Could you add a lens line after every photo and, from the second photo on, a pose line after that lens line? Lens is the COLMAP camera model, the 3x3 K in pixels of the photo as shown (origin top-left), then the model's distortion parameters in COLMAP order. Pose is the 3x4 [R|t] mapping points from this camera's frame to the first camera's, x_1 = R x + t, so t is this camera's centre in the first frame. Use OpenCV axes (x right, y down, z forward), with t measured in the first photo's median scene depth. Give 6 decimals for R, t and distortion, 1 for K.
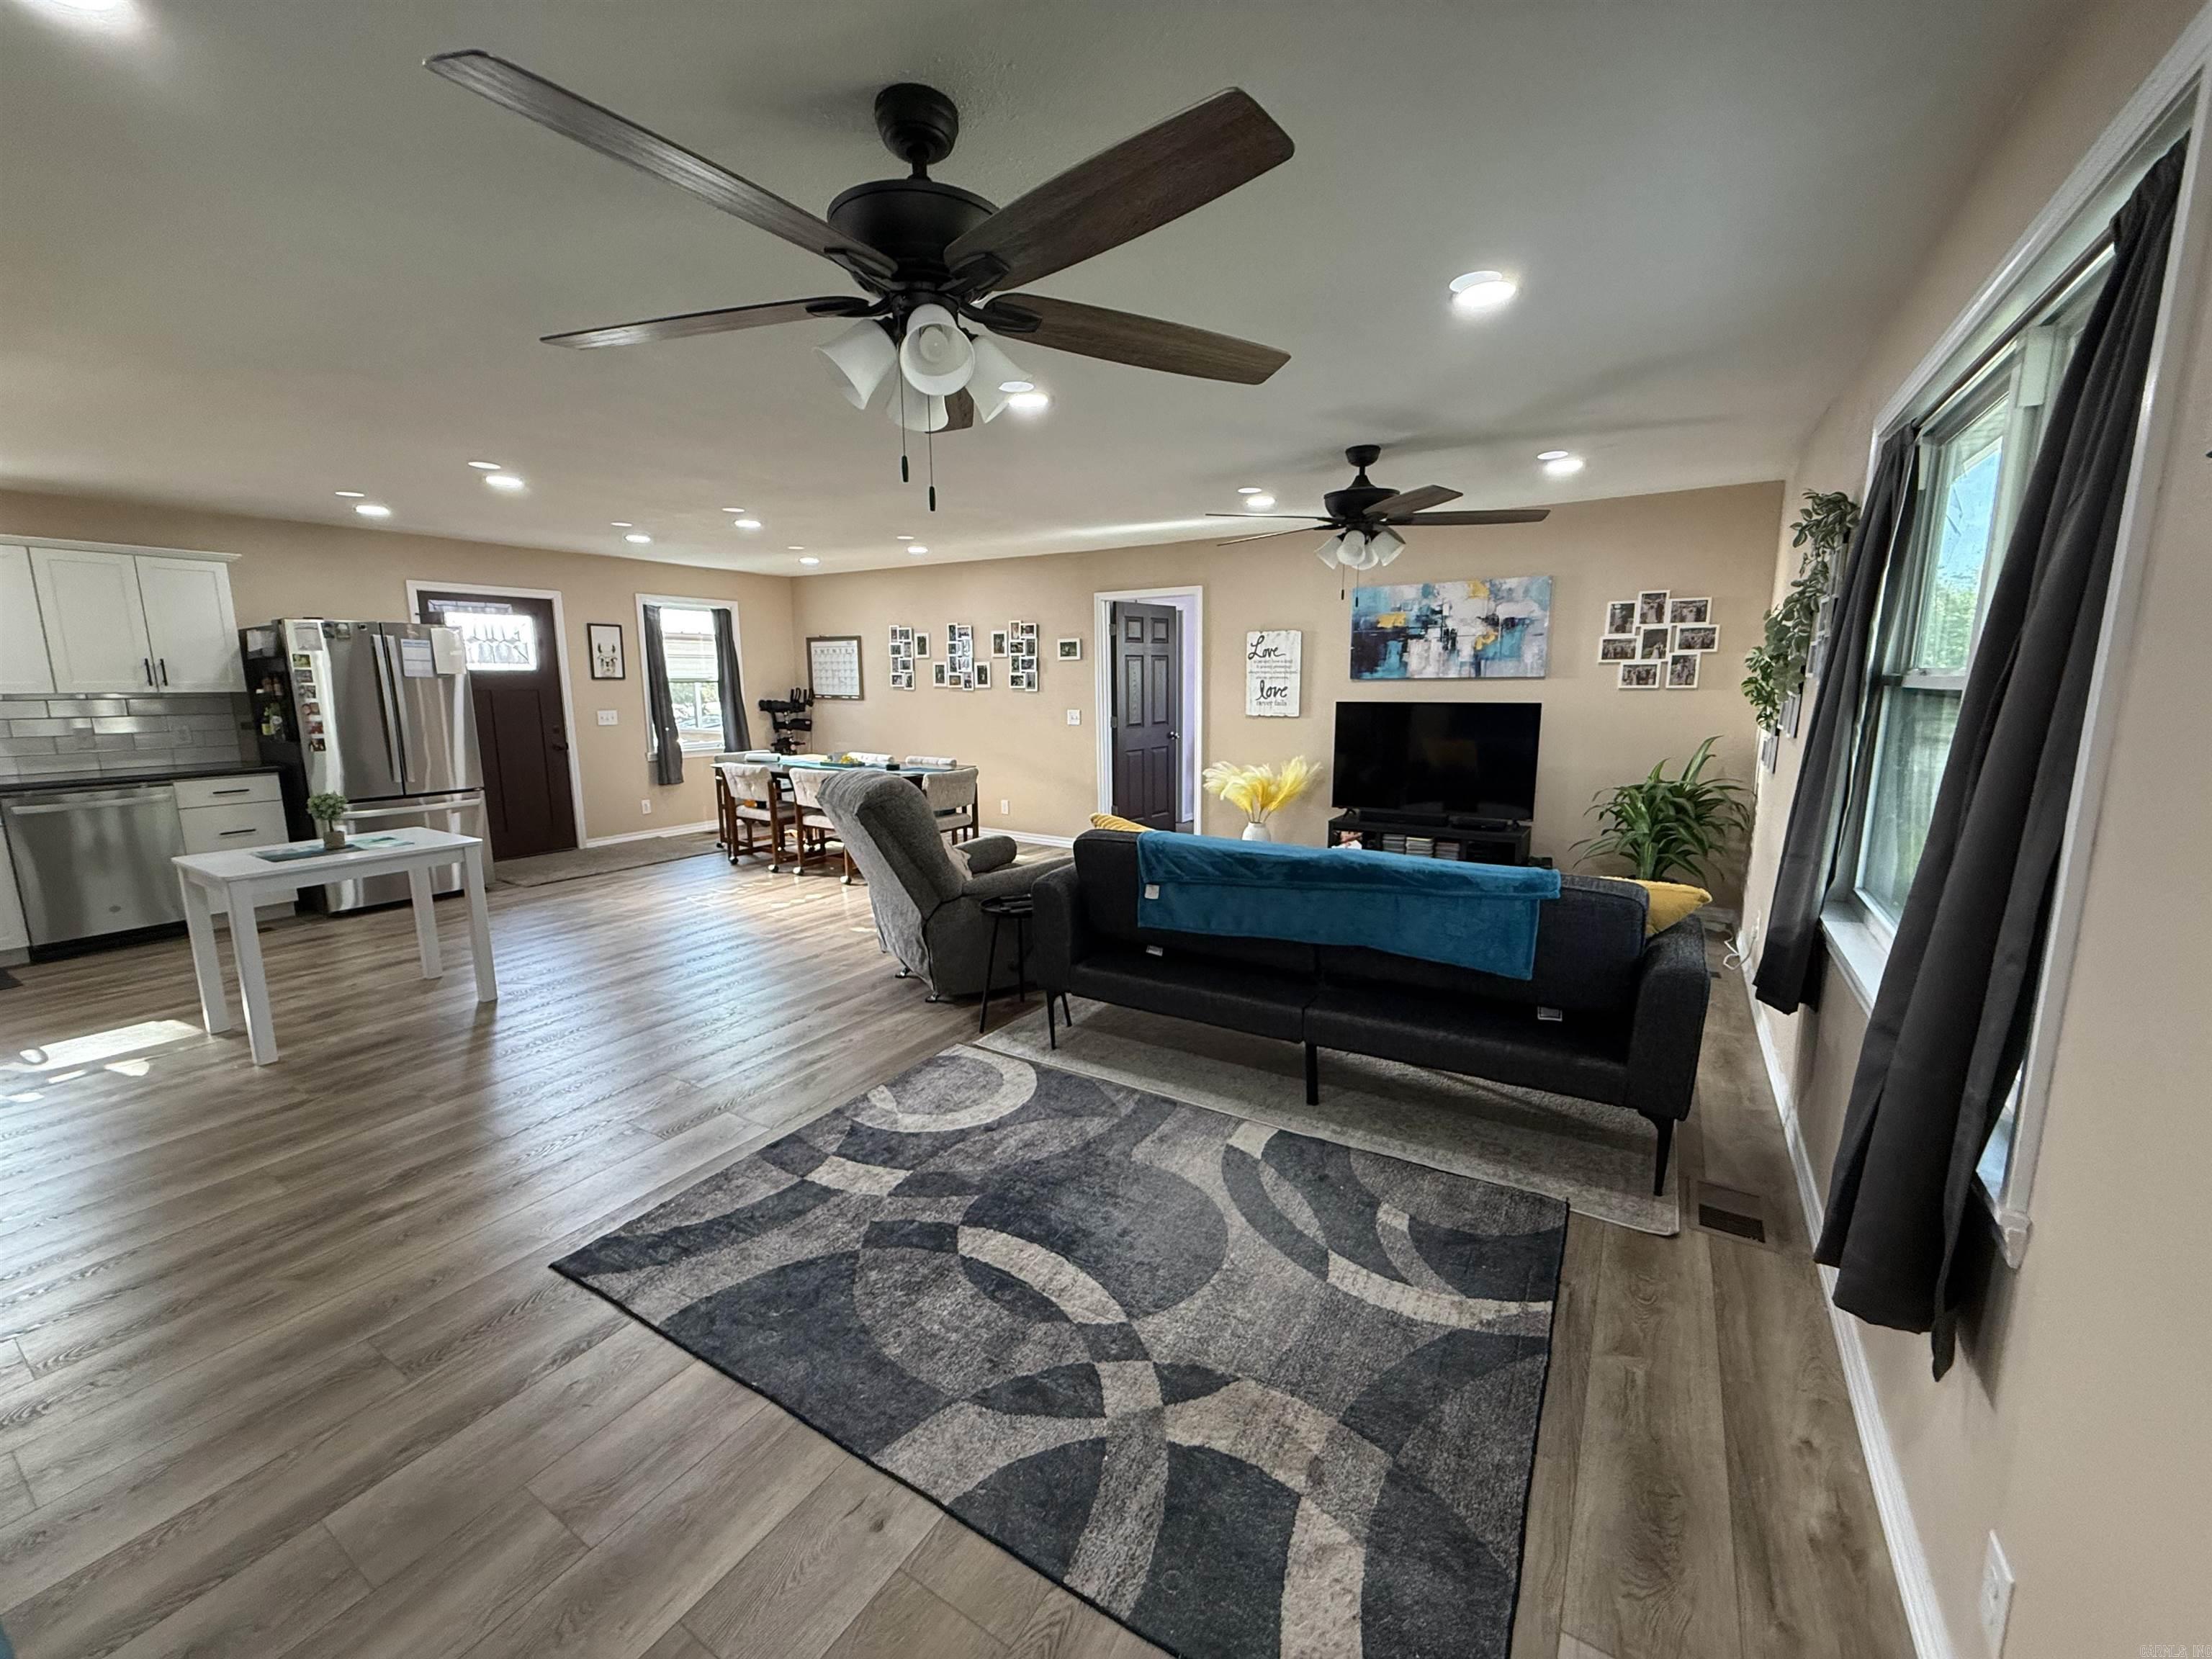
lens RADIAL K [[881.1, 0, 1097.4], [0, 881.1, 828.5], [0, 0, 1]] dist [0.000552, 0.000260]
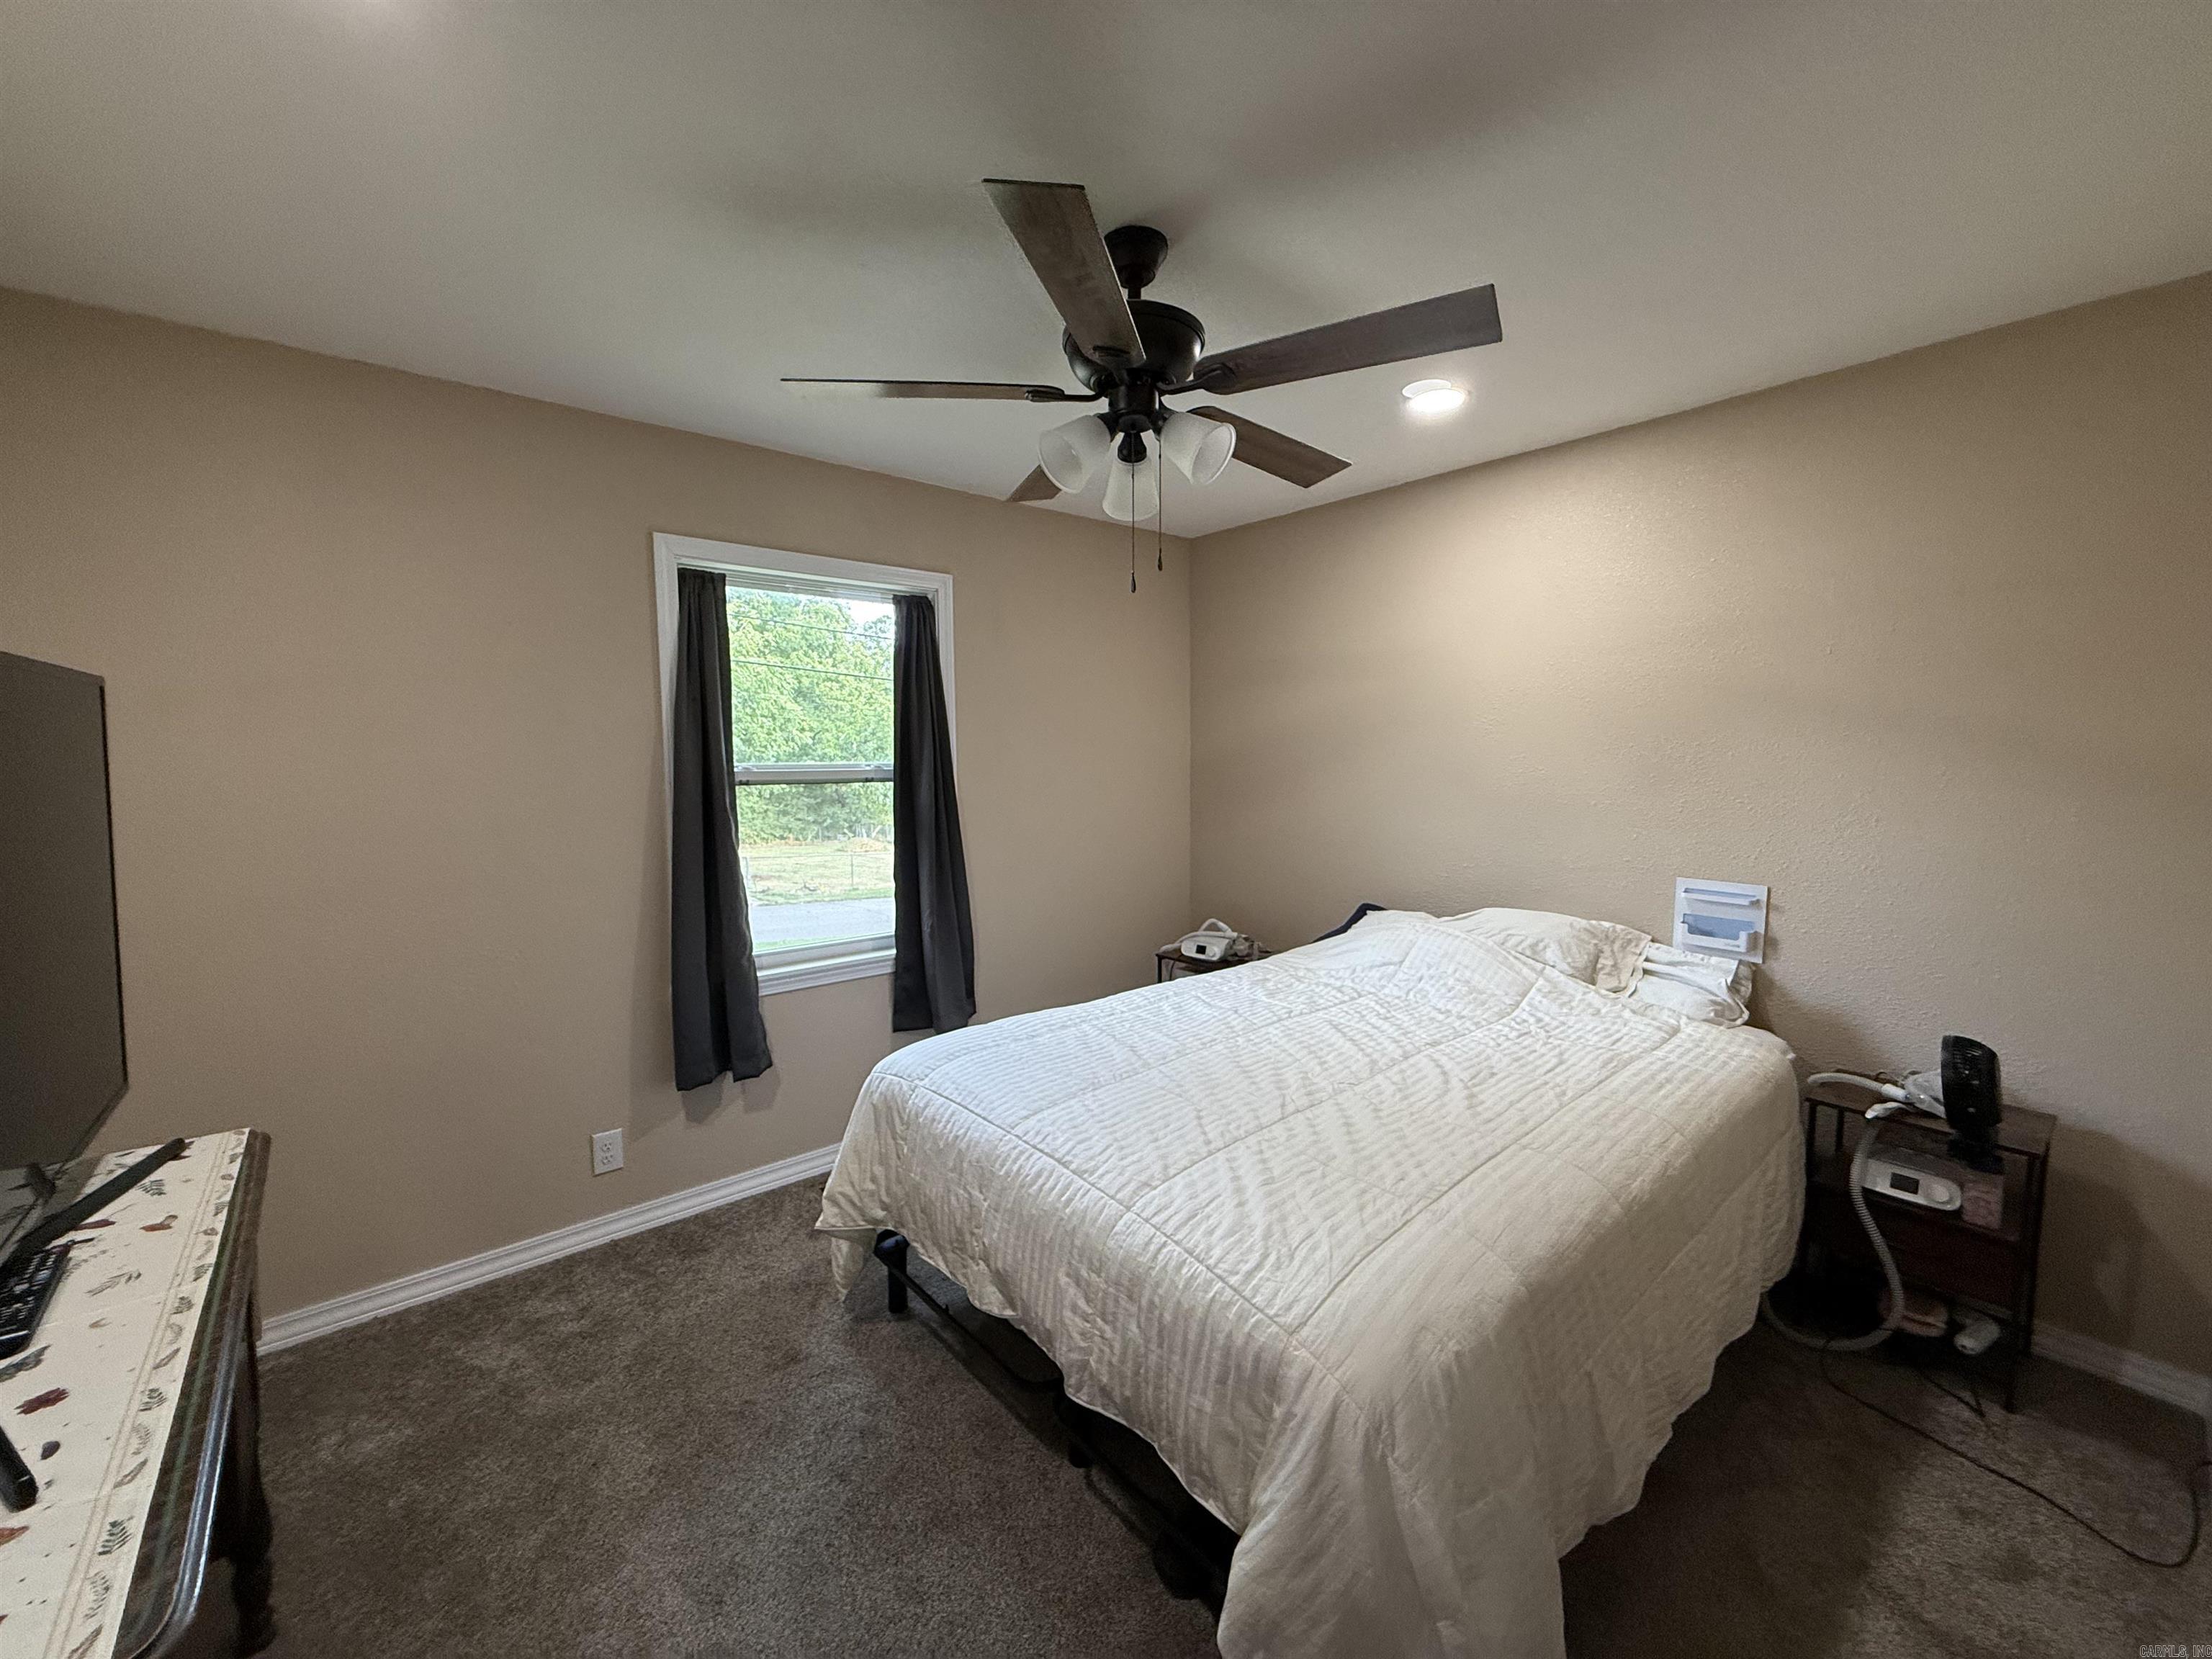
lens RADIAL K [[881.1, 0, 1126.6], [0, 881.1, 812.1], [0, 0, 1]] dist [0.000552, 0.000260]
pose [[0.957048, 0.022519, -0.289052, -0.323152], [-0.051184, 0.994443, -0.091999, -0.178615], [0.285374, 0.102843, 0.952882, 0.972146]]
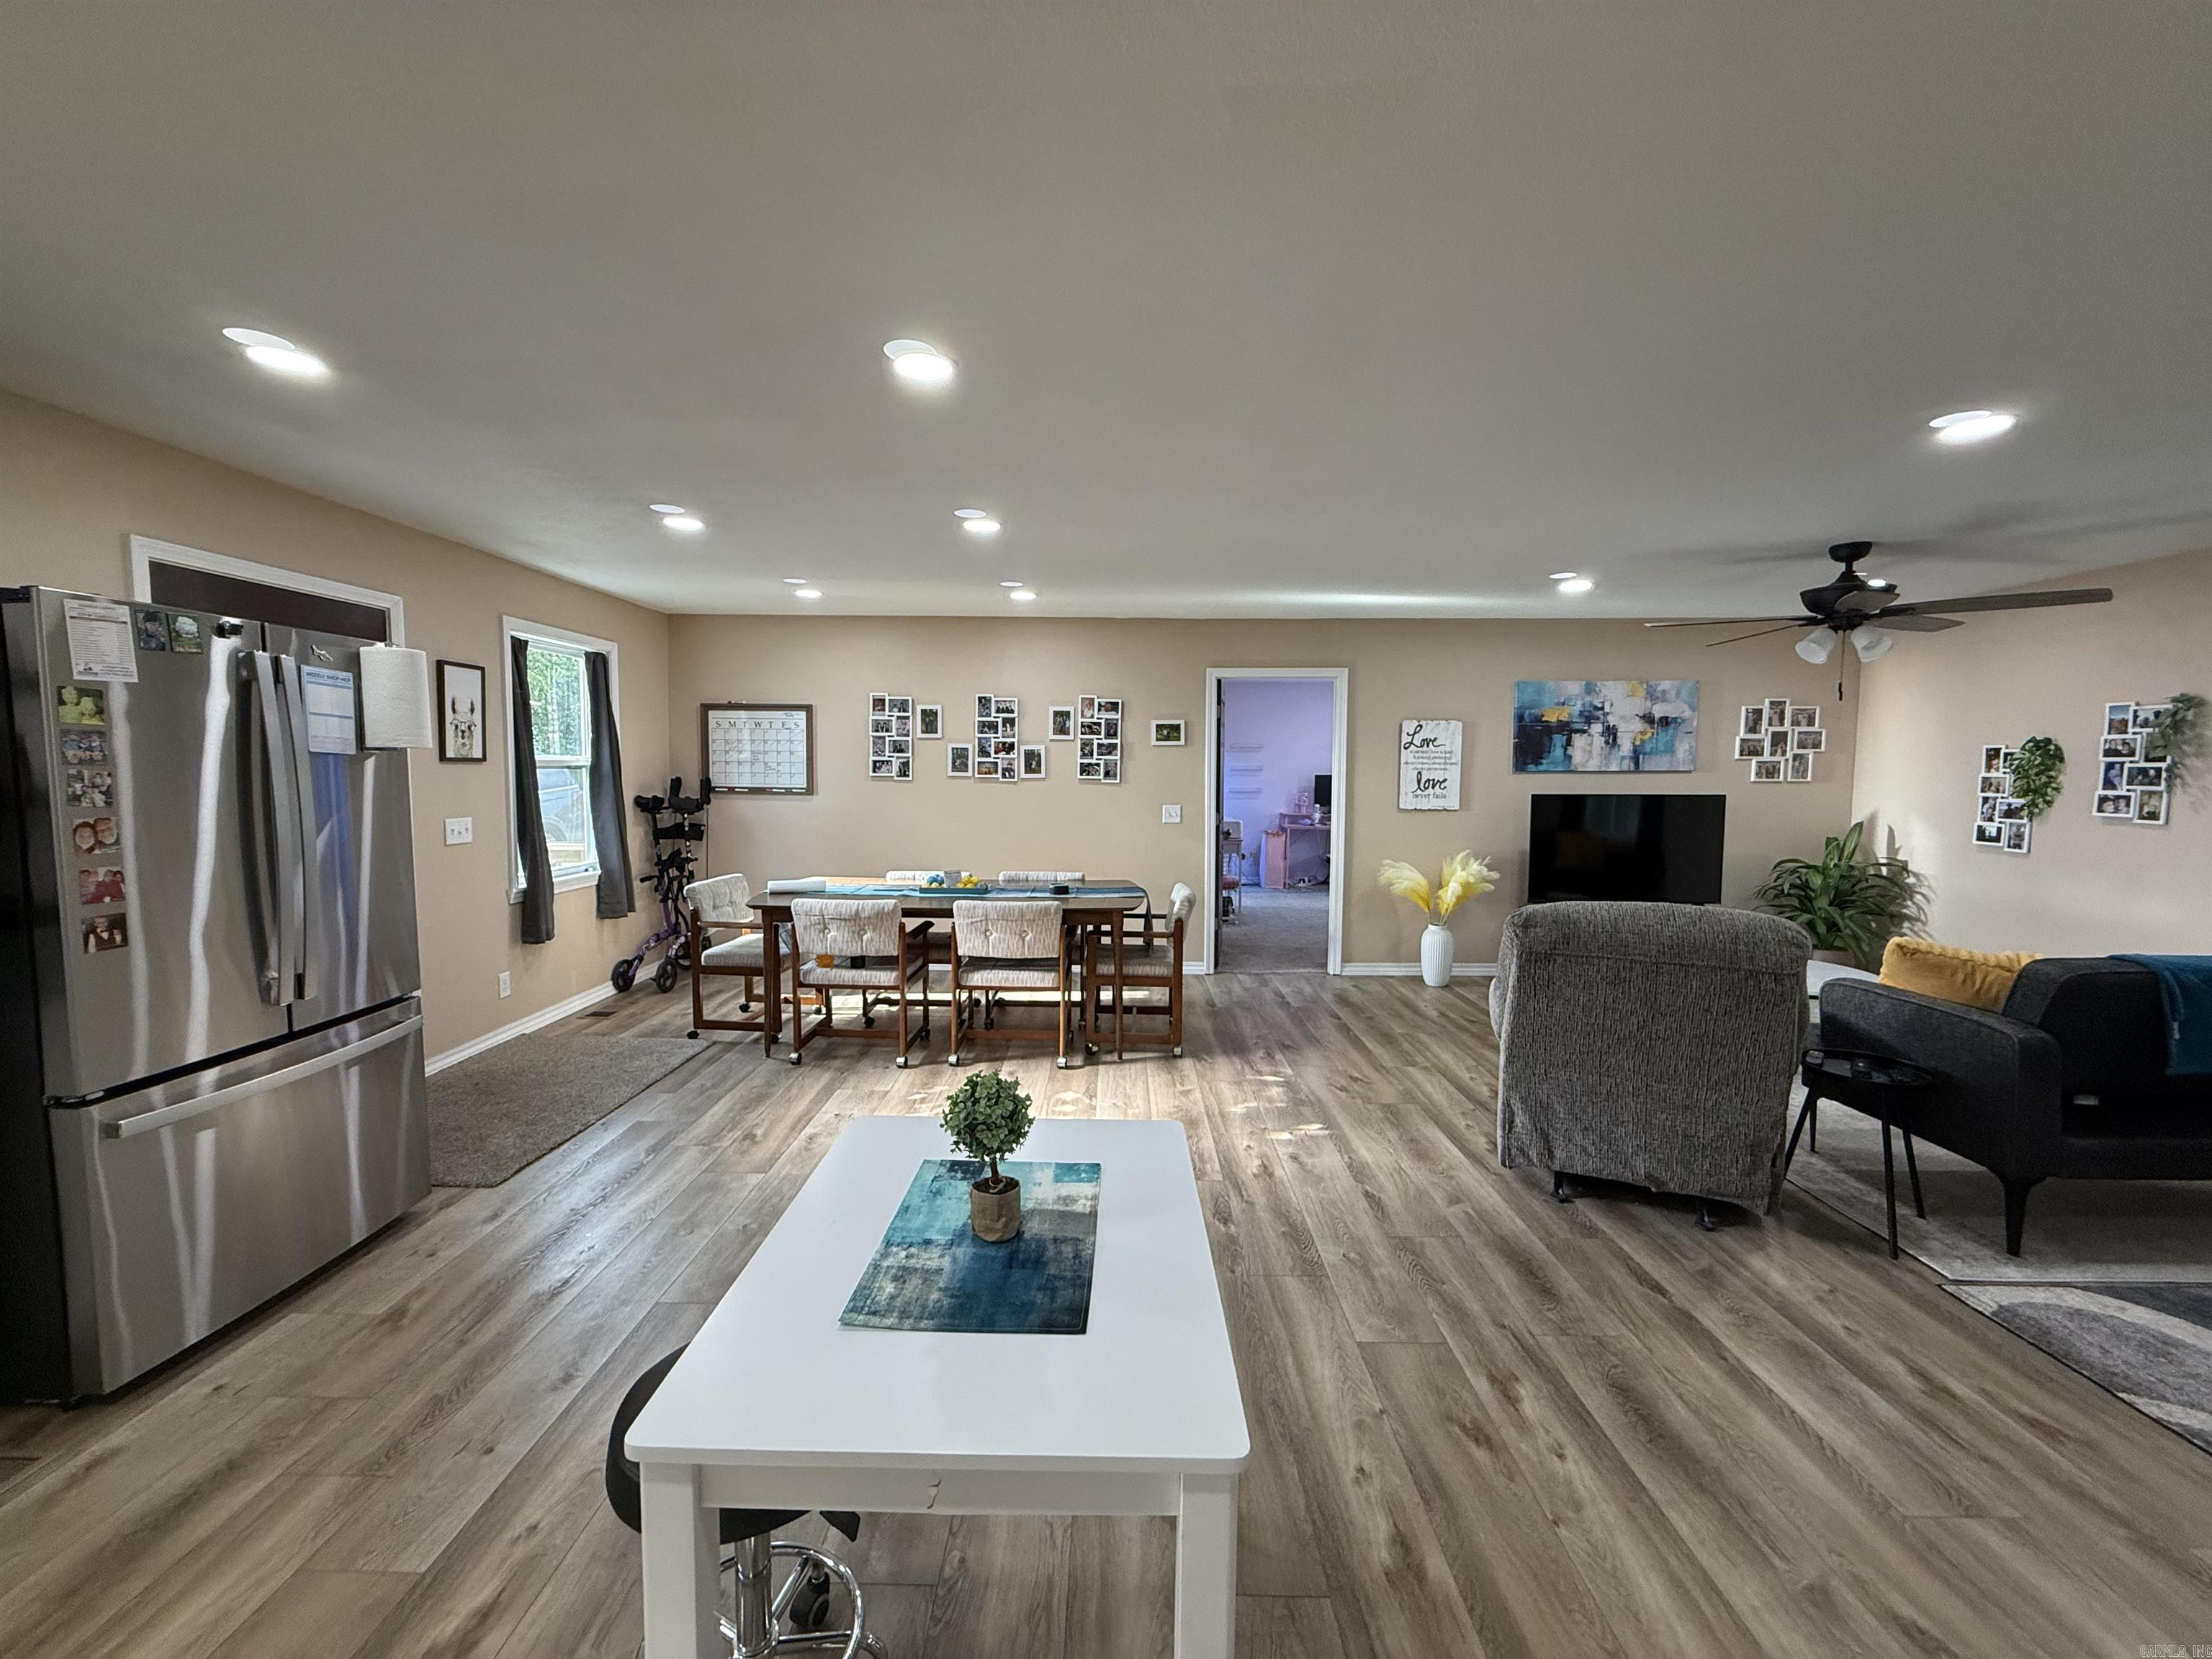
lens RADIAL K [[881.1, 0, 1100.1], [0, 881.1, 826.5], [0, 0, 1]] dist [0.000552, 0.000260]
pose [[0.853764, -0.026150, 0.520004, -0.655533], [0.078286, 0.993831, -0.078555, -0.070352], [-0.514742, 0.107777, 0.850544, 0.427561]]
